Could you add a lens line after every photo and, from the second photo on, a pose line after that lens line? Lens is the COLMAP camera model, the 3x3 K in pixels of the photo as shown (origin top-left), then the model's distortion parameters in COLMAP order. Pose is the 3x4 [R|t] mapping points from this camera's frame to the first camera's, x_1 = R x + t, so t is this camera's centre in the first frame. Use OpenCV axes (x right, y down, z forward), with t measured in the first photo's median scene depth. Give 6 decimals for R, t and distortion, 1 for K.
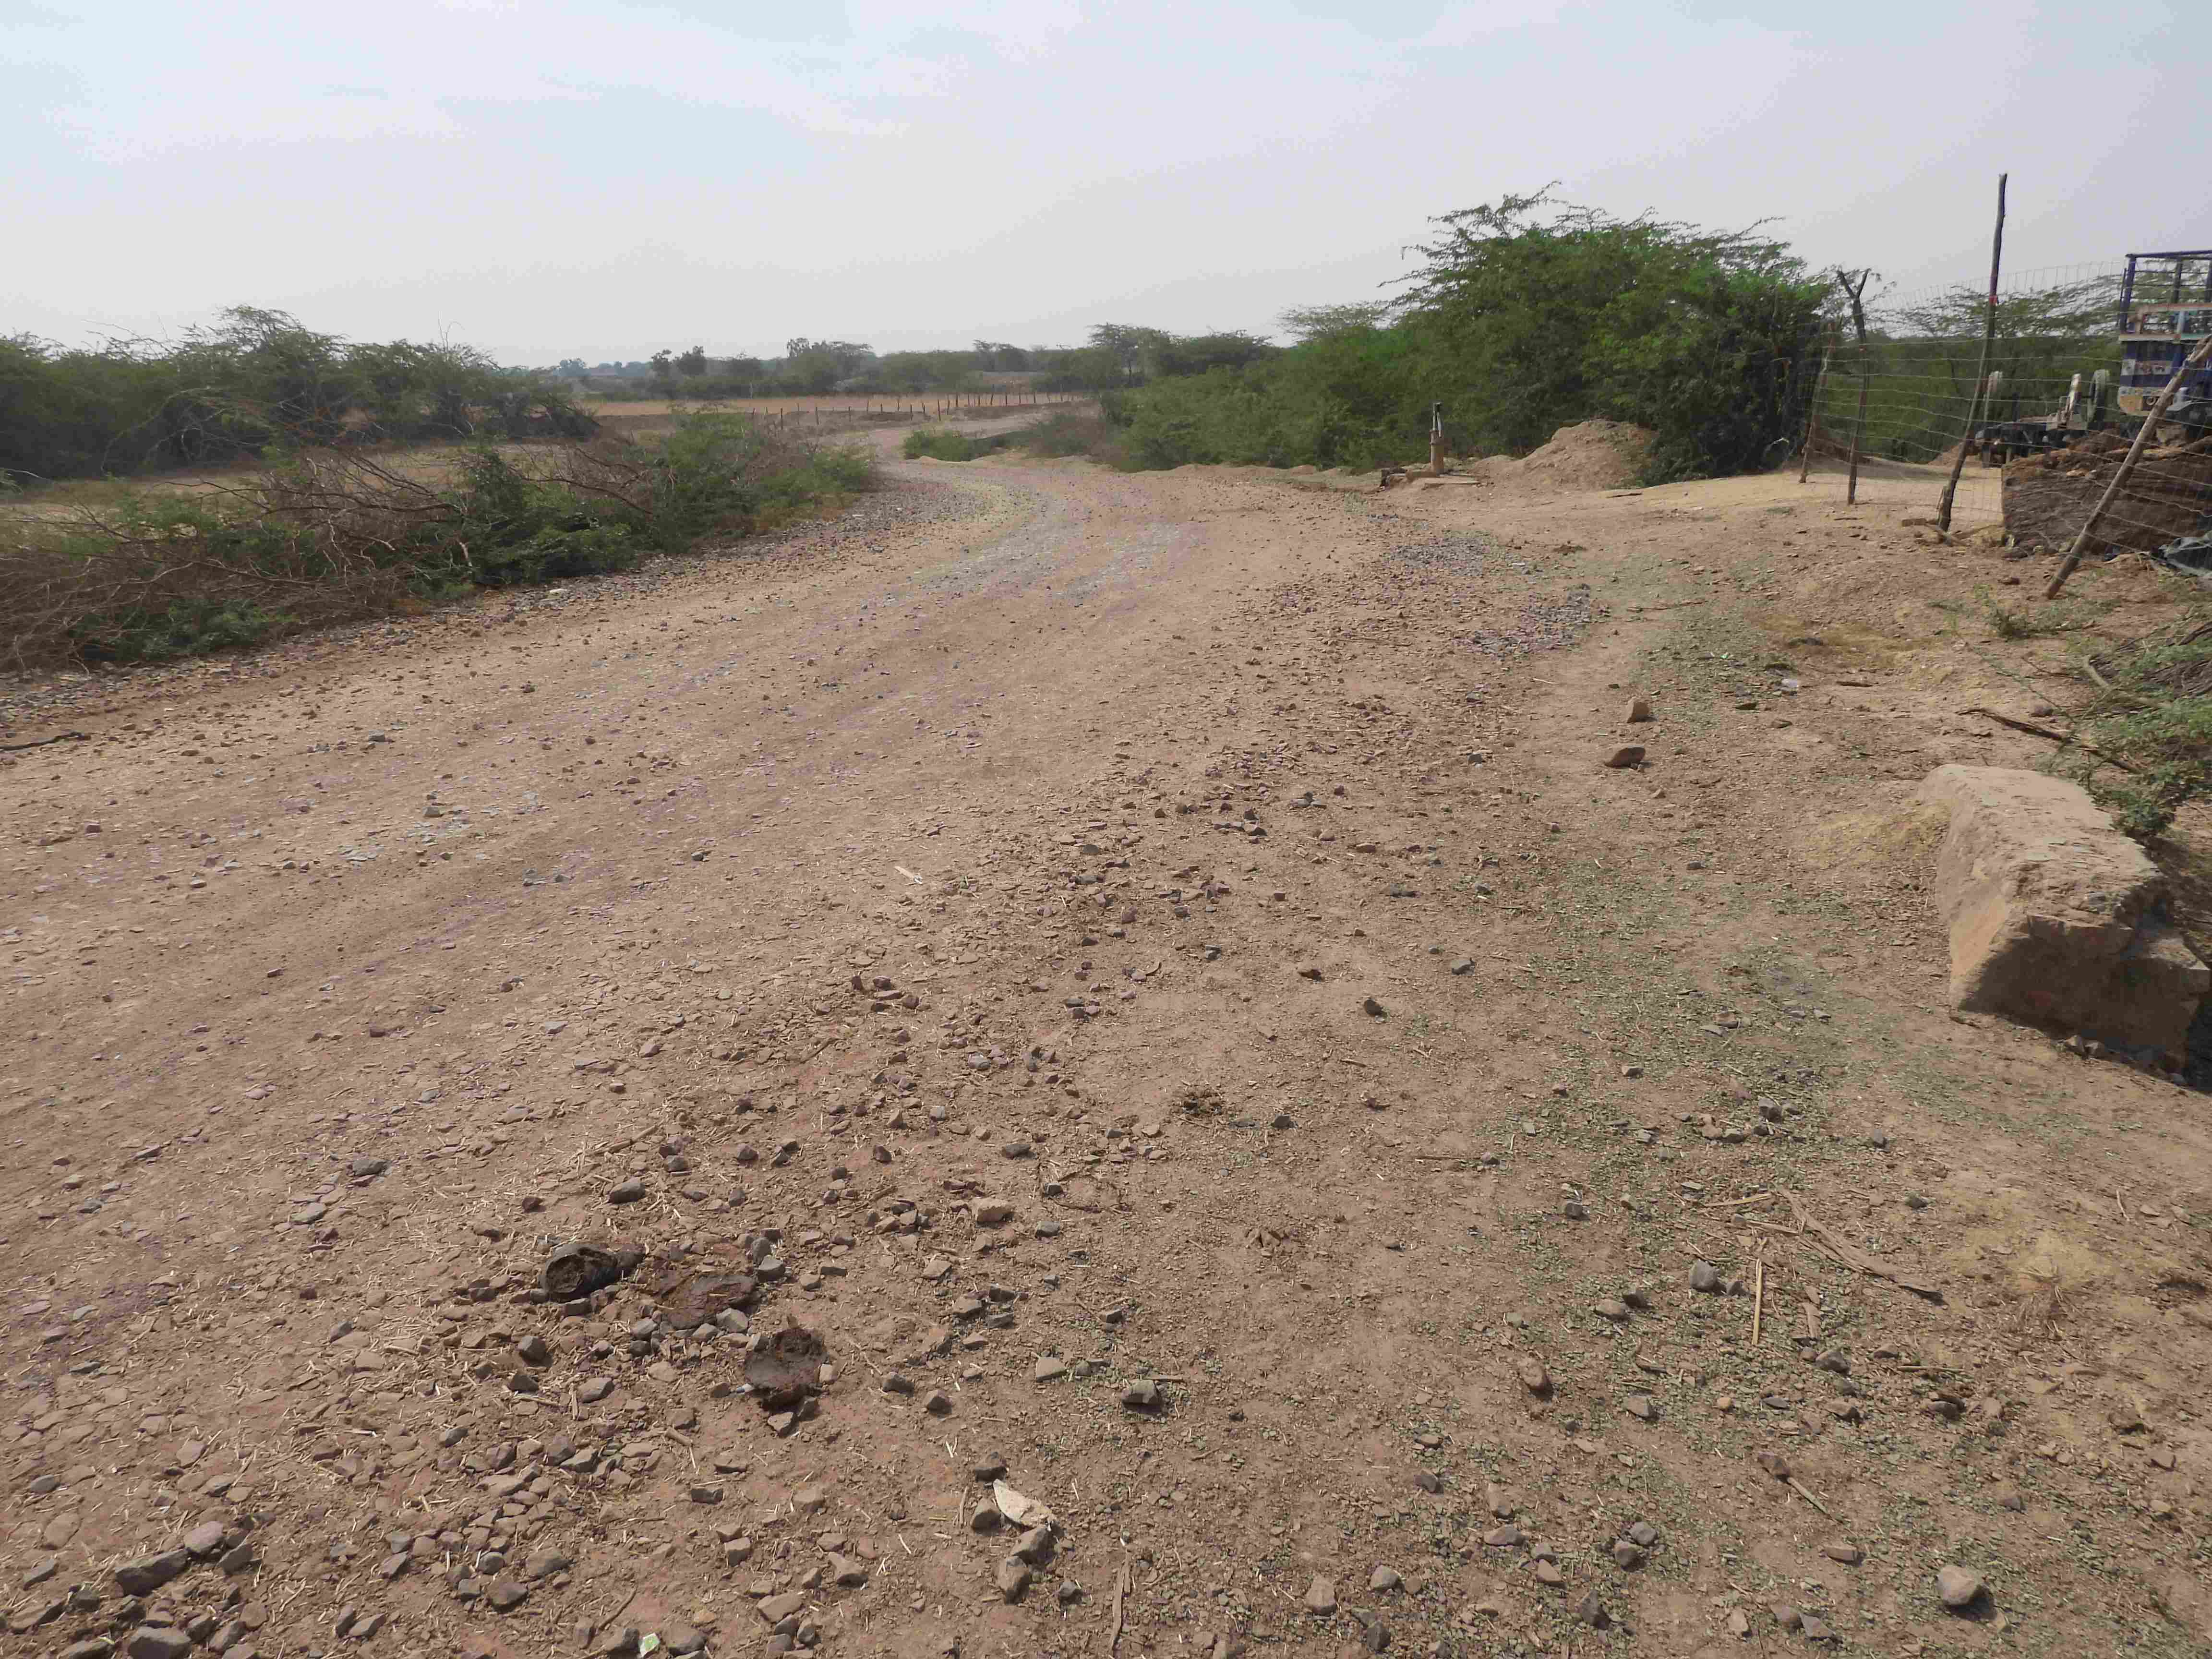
lens RADIAL K [[1587.7, 0, 1104.7], [0, 1587.7, 819.9], [0, 0, 1]] dist [-0.016253, 0.005830]
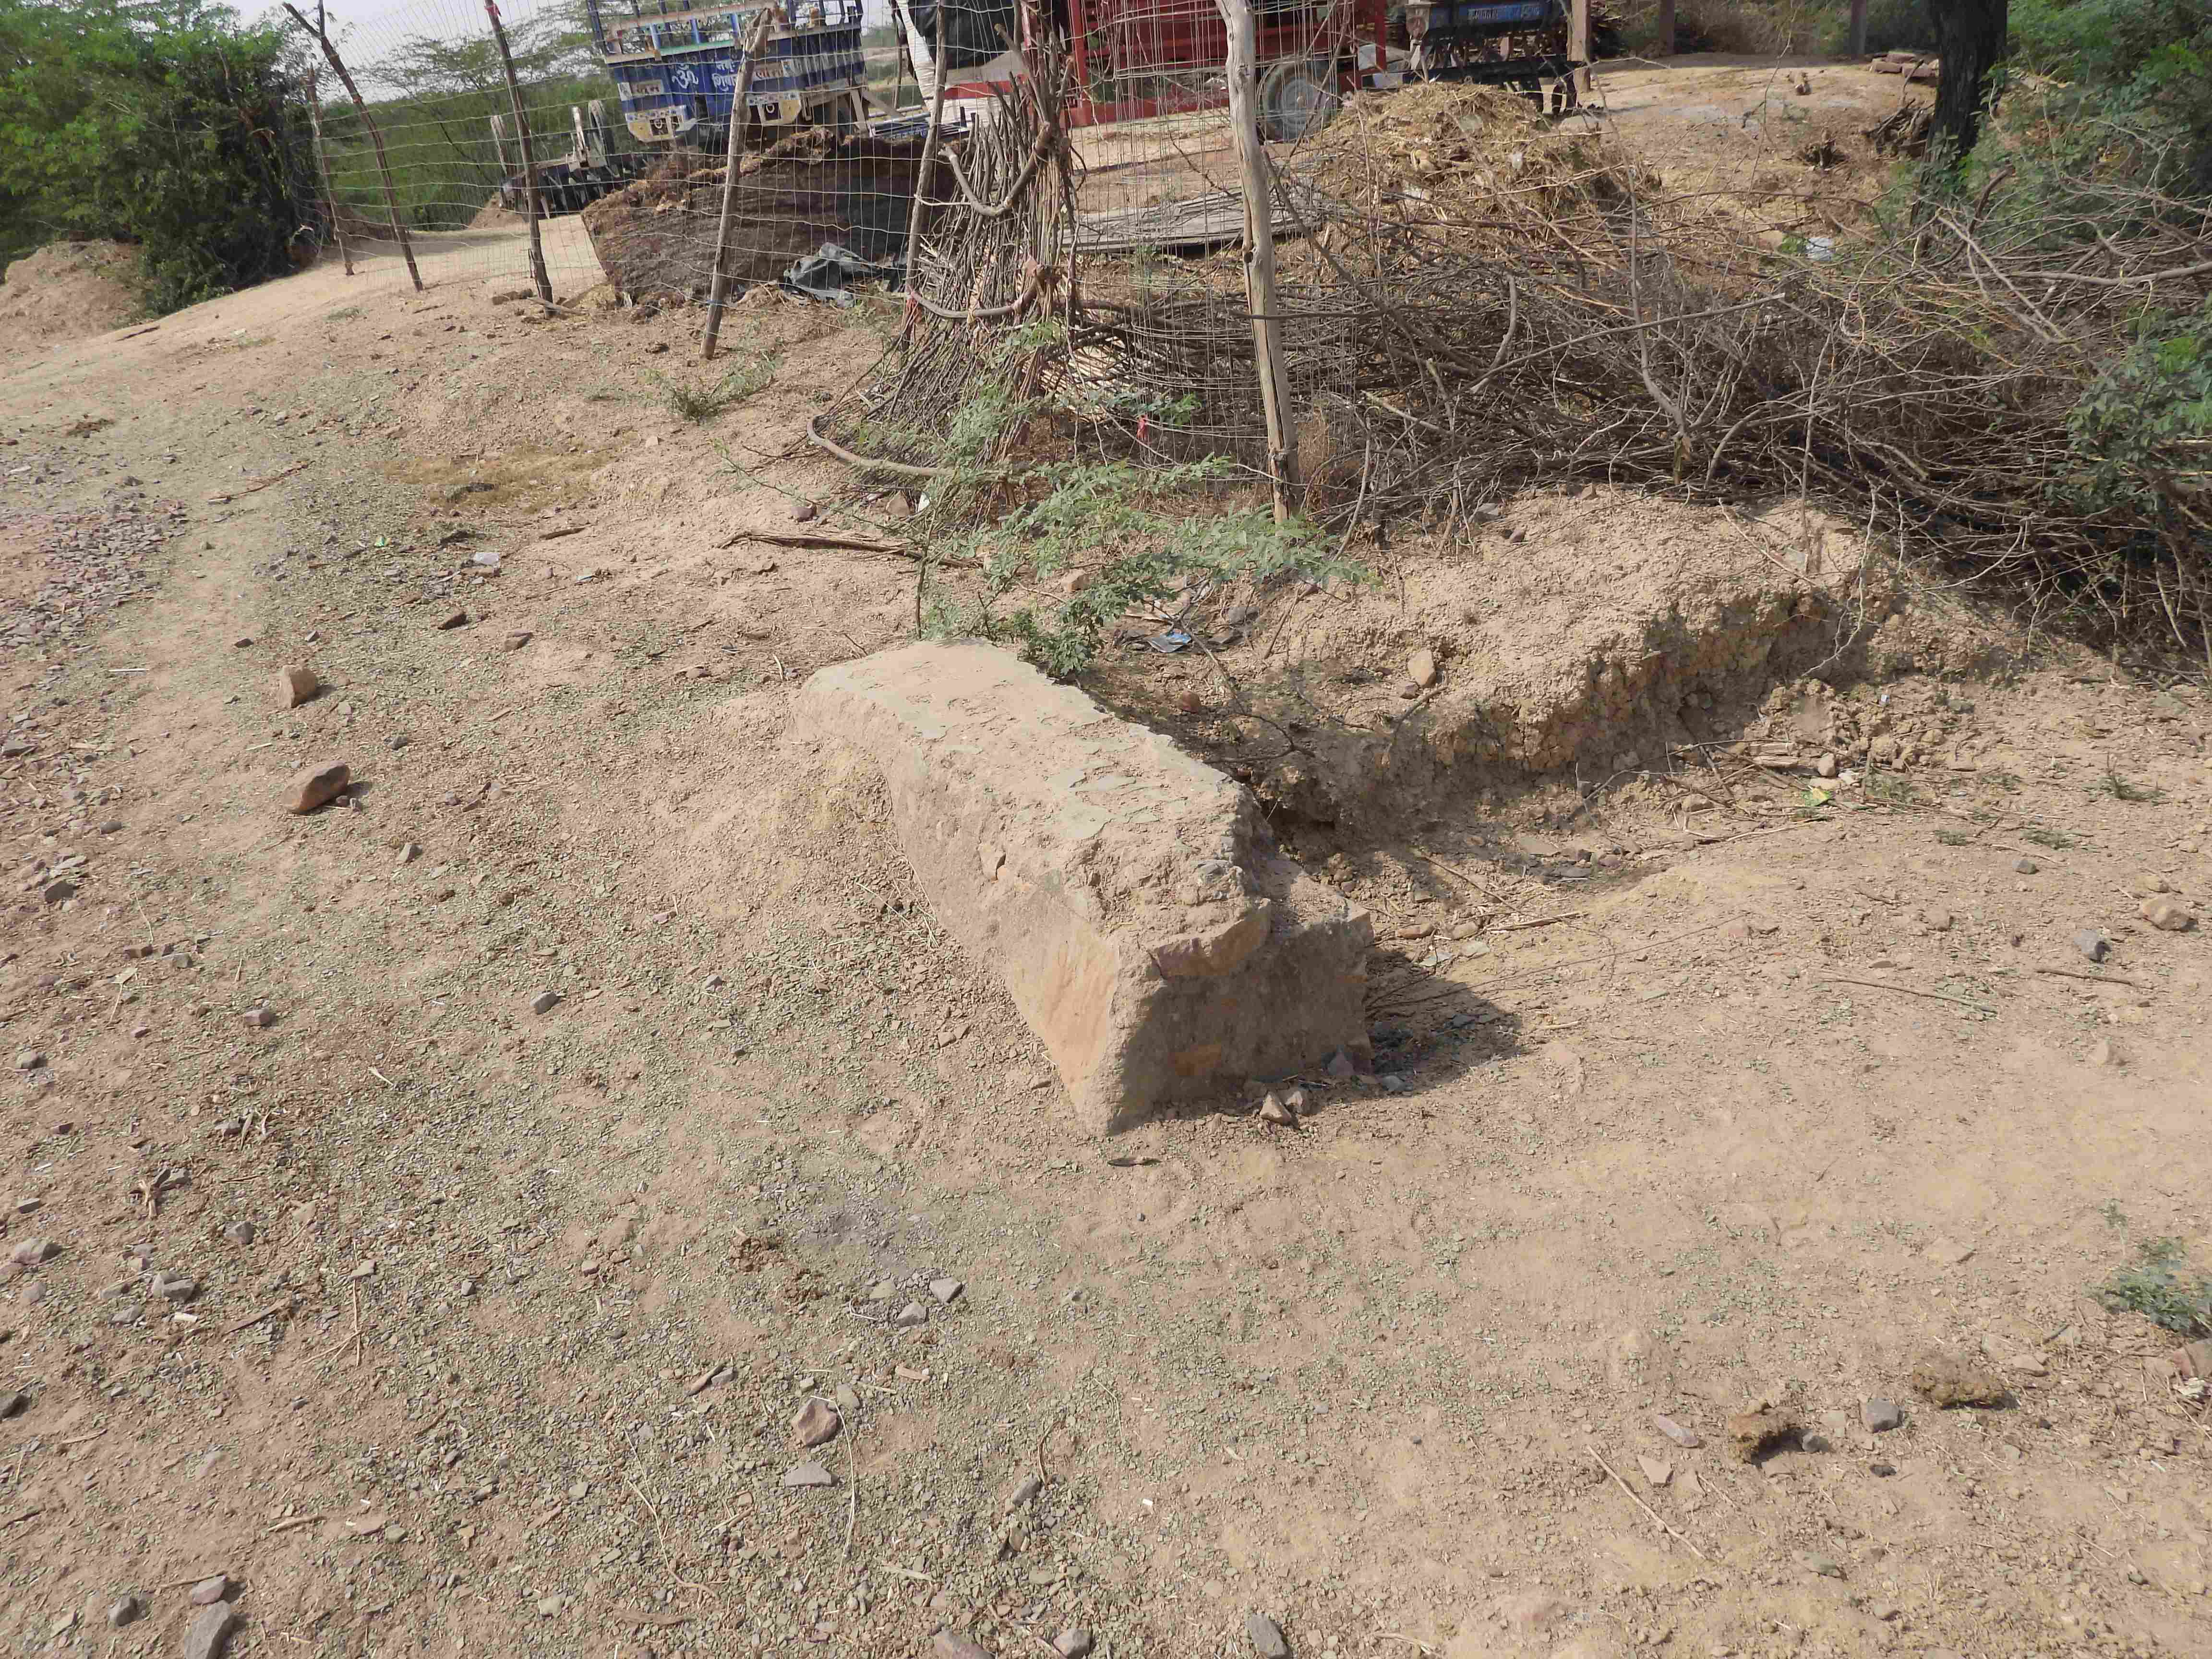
lens RADIAL K [[1587.7, 0, 1104.7], [0, 1587.7, 819.9], [0, 0, 1]] dist [-0.016253, 0.005830]
pose [[0.652613, -0.402010, 0.642250, 0.087968], [0.318136, 0.914688, 0.249270, -0.056362], [-0.687667, 0.041645, 0.724831, 0.239362]]
